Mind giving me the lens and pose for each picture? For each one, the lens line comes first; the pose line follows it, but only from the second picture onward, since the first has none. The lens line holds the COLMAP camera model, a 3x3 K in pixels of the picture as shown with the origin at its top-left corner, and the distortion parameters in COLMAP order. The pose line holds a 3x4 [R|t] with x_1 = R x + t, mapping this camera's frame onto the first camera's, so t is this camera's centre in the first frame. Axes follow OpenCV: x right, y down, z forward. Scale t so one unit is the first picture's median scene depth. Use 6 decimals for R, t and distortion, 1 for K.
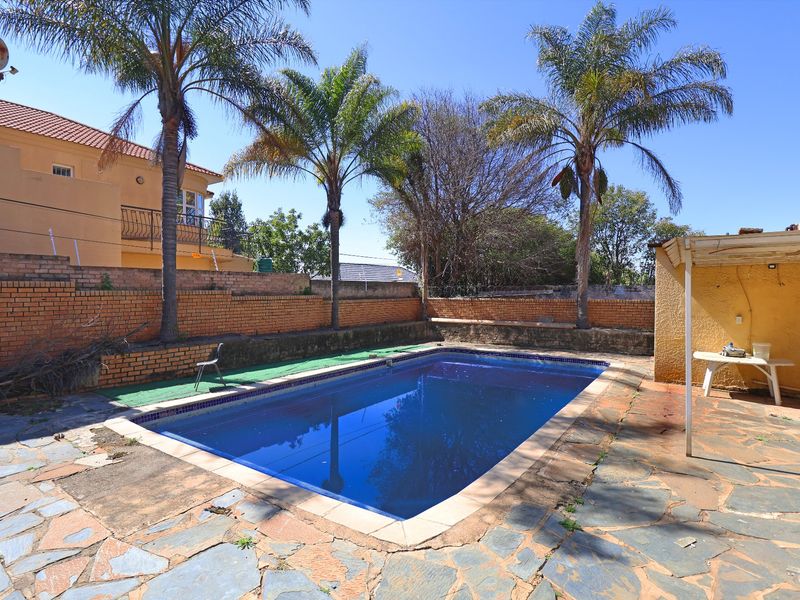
lens RADIAL K [[427.3, 0, 396.4], [0, 427.3, 297.8], [0, 0, 1]] dist [0.003022, -0.001743]
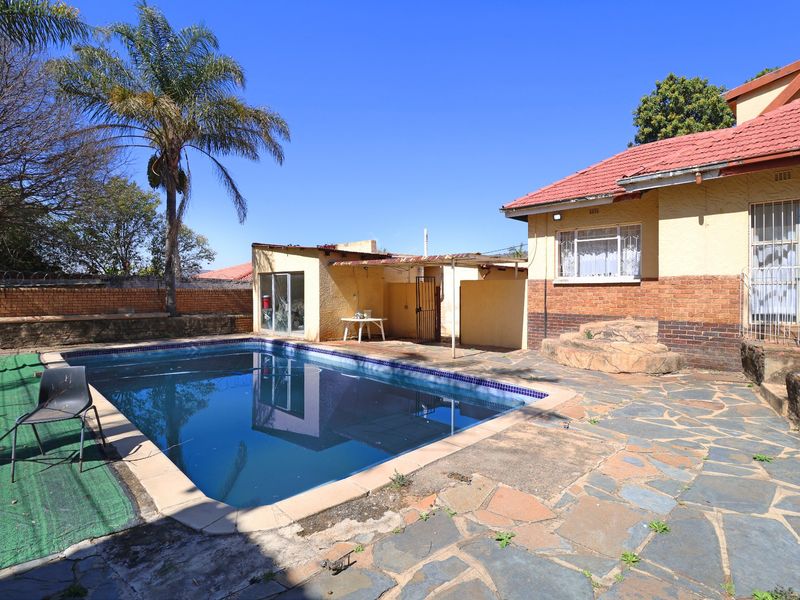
lens RADIAL K [[387.9, 0, 393.0], [0, 387.9, 297.2], [0, 0, 1]] dist [0.002848, 0.000295]
pose [[0.214664, -0.017024, 0.976540, -0.794255], [0.006465, 0.999851, 0.016010, 0.027709], [-0.976667, 0.002877, 0.214742, 0.579233]]
